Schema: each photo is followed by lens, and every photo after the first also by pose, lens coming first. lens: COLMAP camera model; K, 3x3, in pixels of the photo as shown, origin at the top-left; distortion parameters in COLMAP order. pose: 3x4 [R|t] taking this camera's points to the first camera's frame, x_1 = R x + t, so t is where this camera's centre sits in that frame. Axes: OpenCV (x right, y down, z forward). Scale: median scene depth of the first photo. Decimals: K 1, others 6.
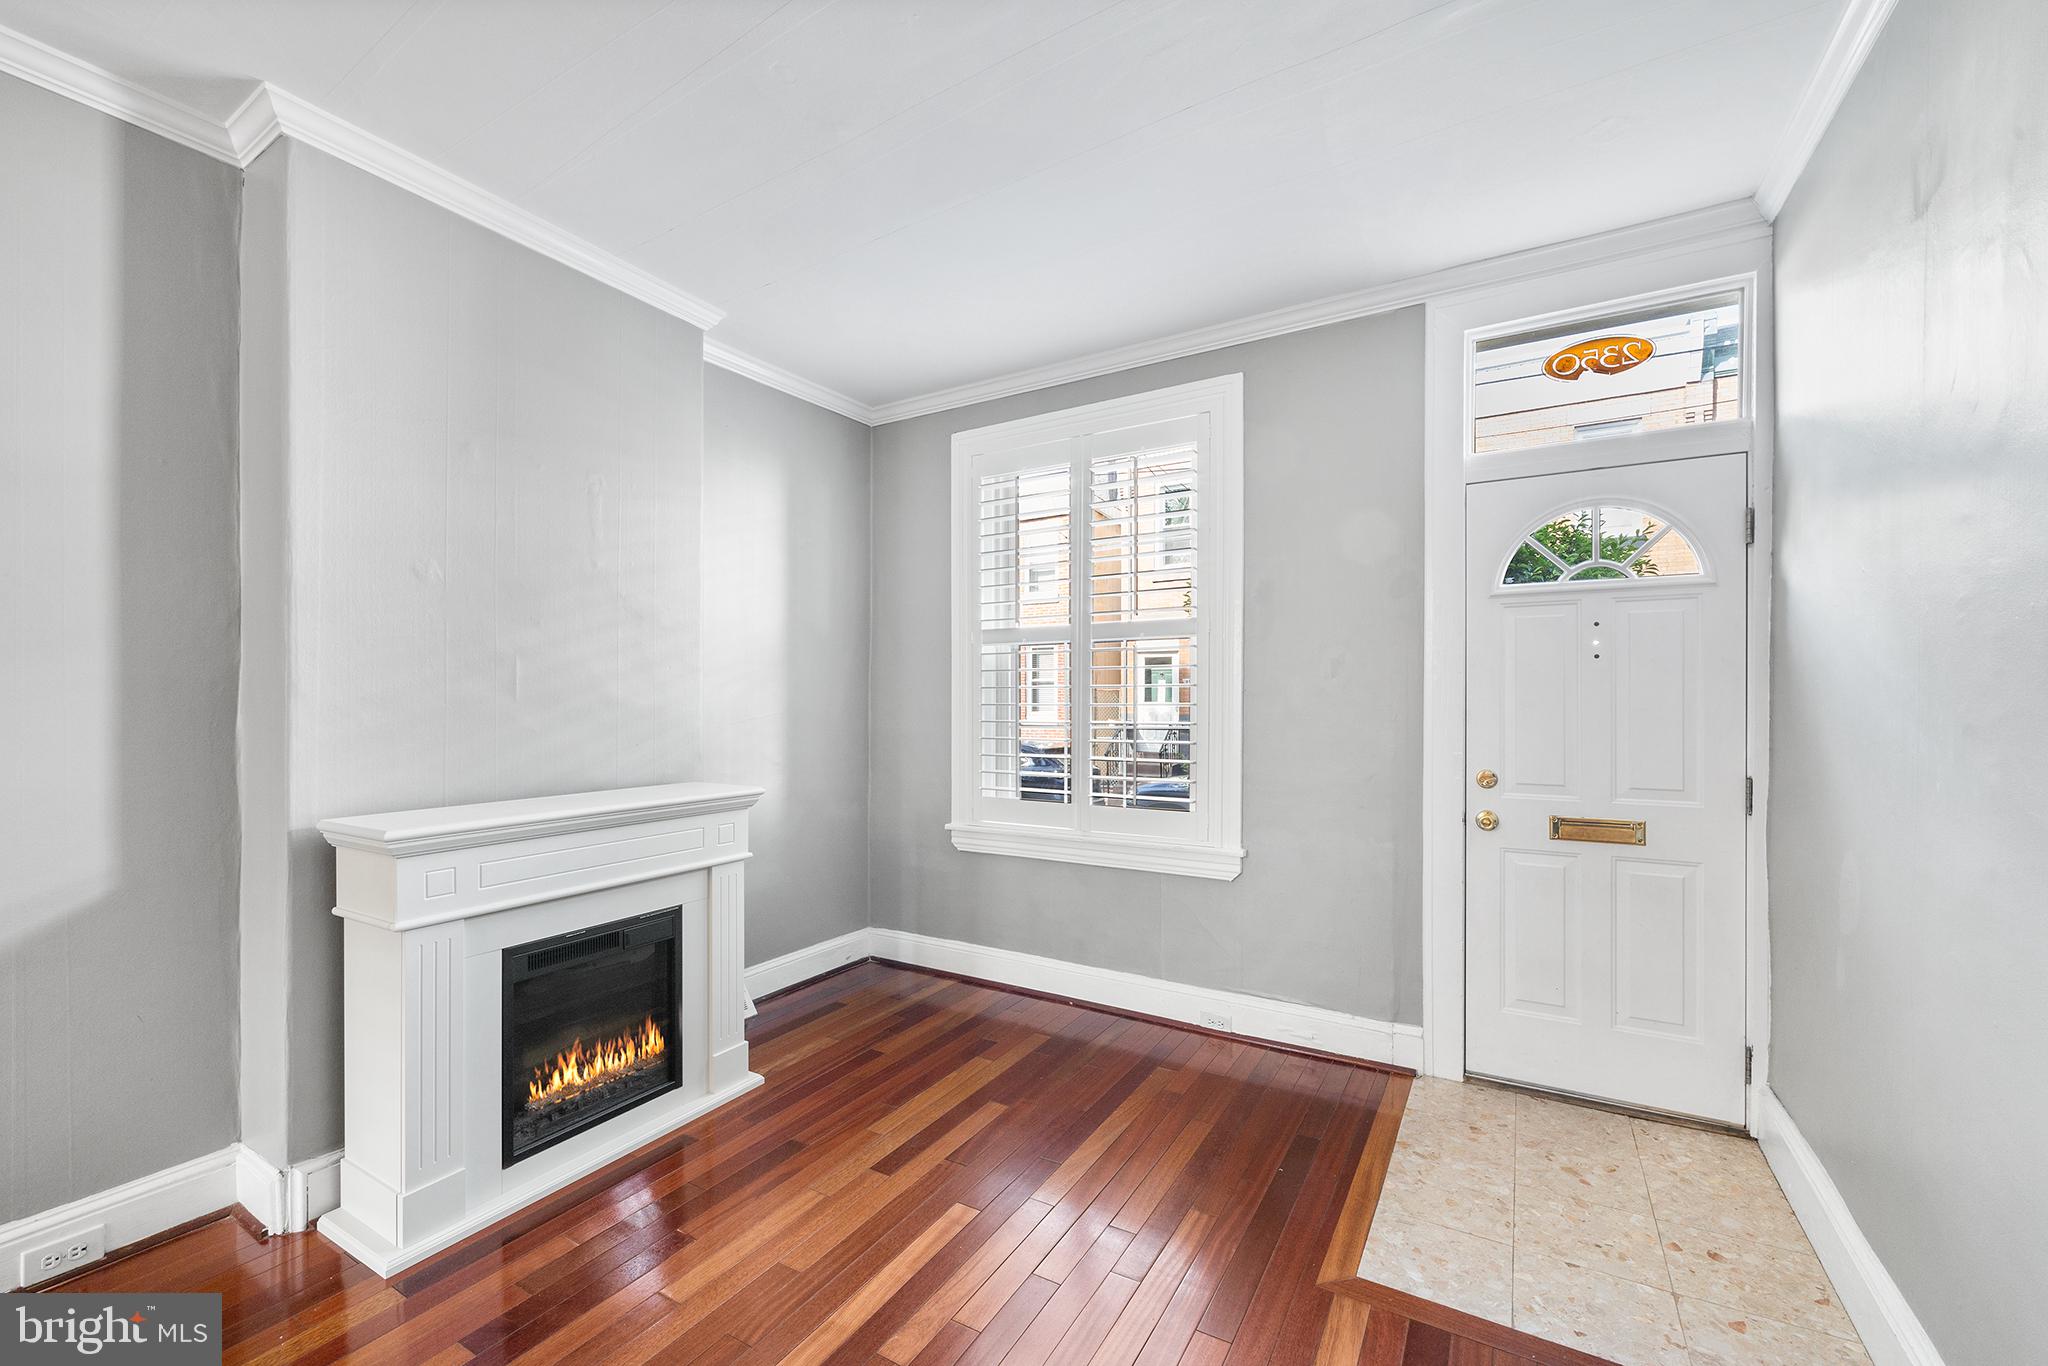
lens RADIAL K [[841.5, 0, 1023.3], [0, 841.5, 668.9], [0, 0, 1]] dist [0.002155, -0.000013]
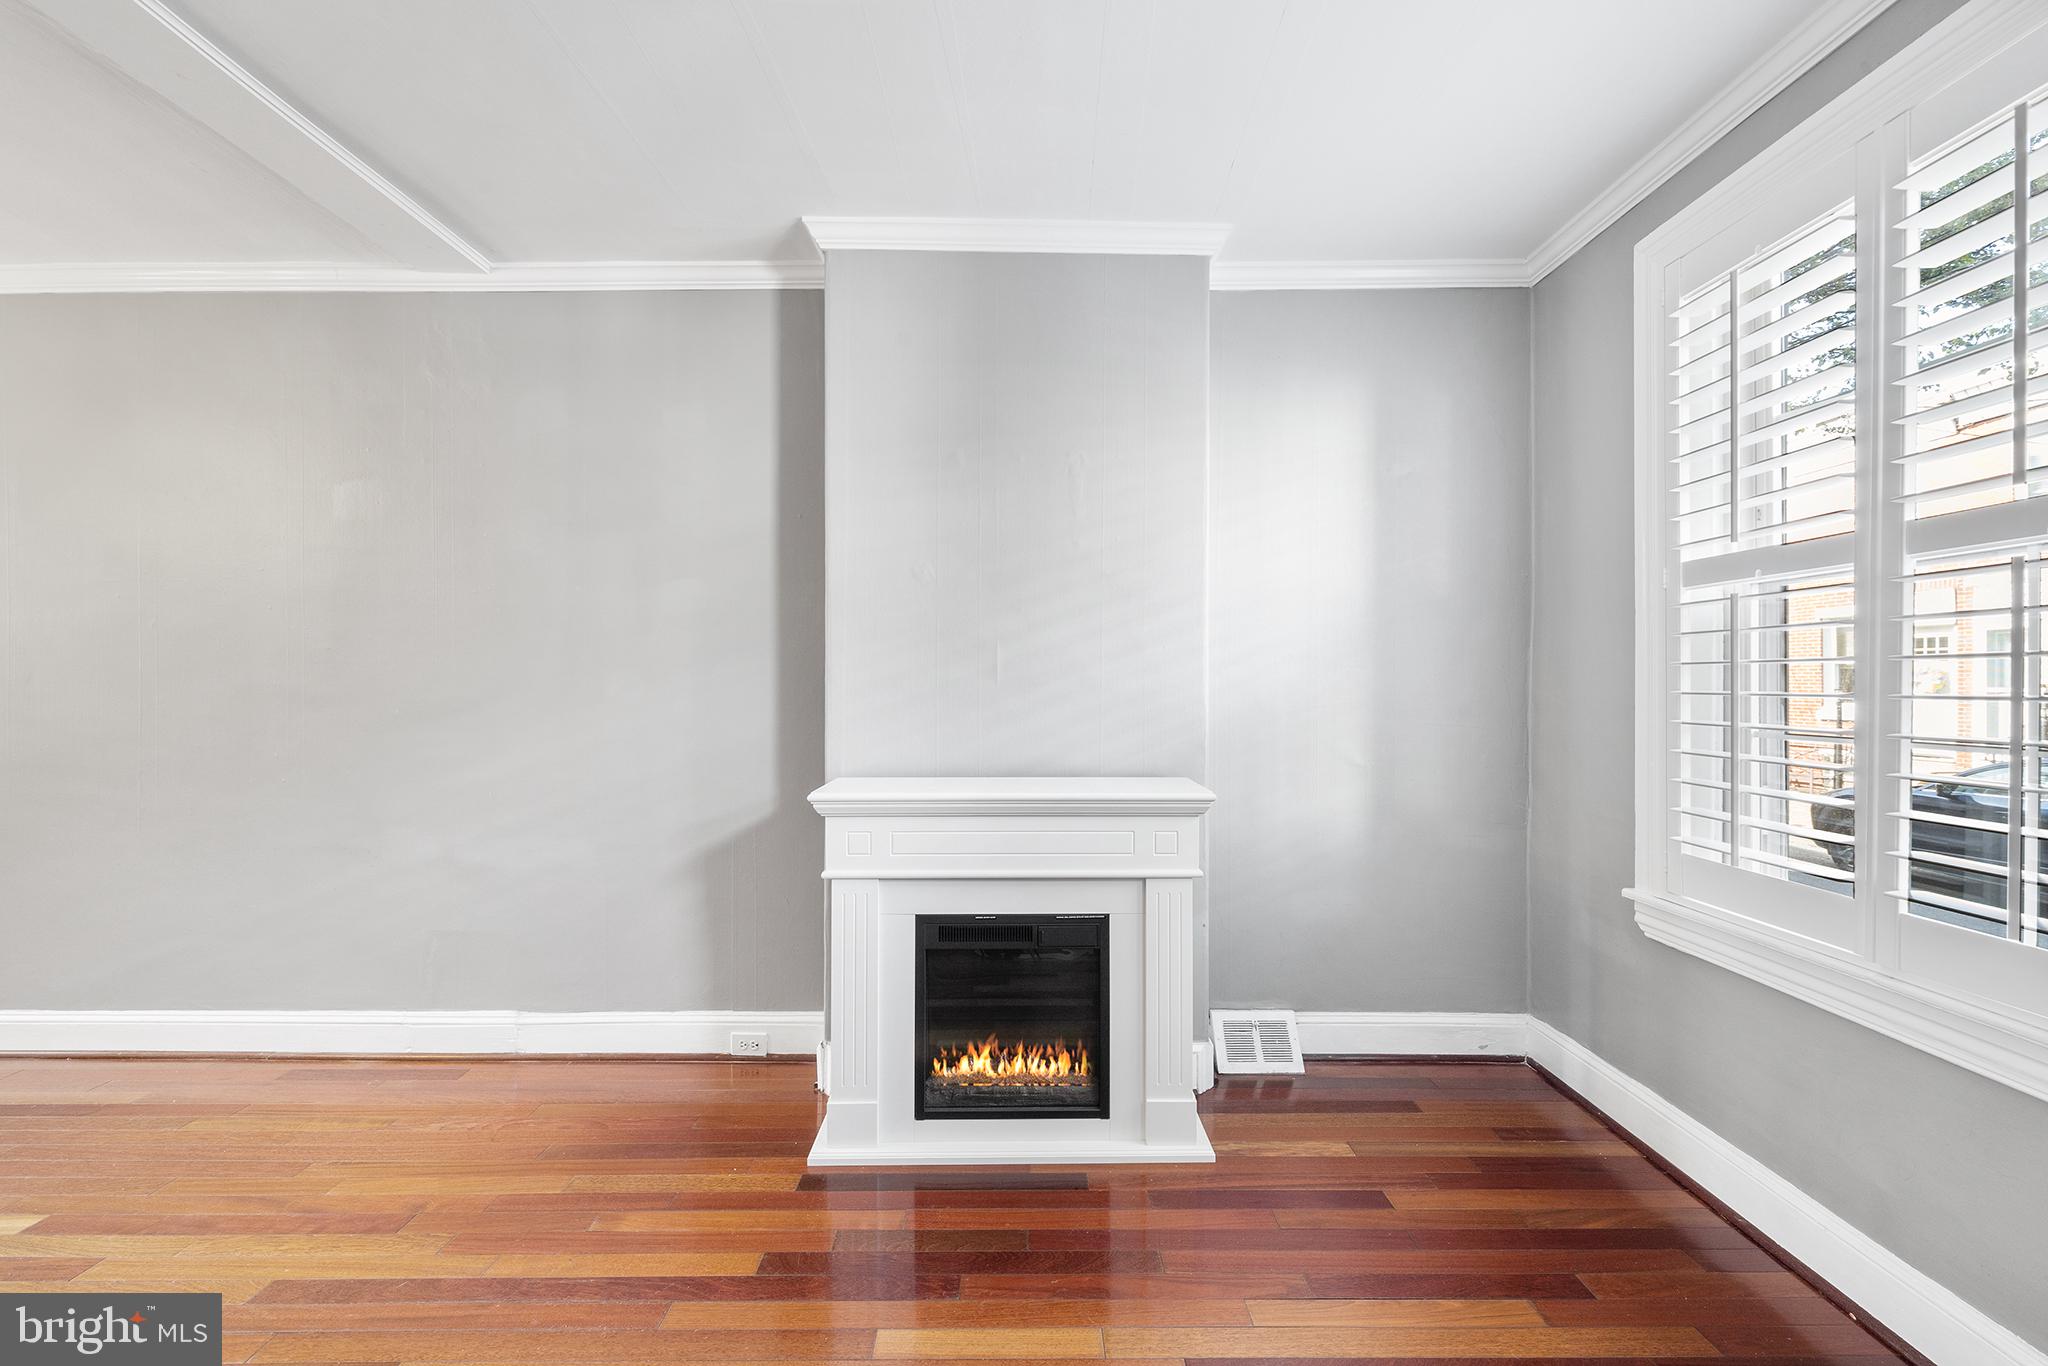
lens RADIAL K [[849.6, 0, 1027.3], [0, 849.6, 650.7], [0, 0, 1]] dist [-0.001826, 0.000380]
pose [[0.521699, -0.027264, -0.852694, 0.266989], [0.036756, 0.999279, -0.009463, 0.004014], [0.852338, -0.026405, 0.522325, 0.396964]]
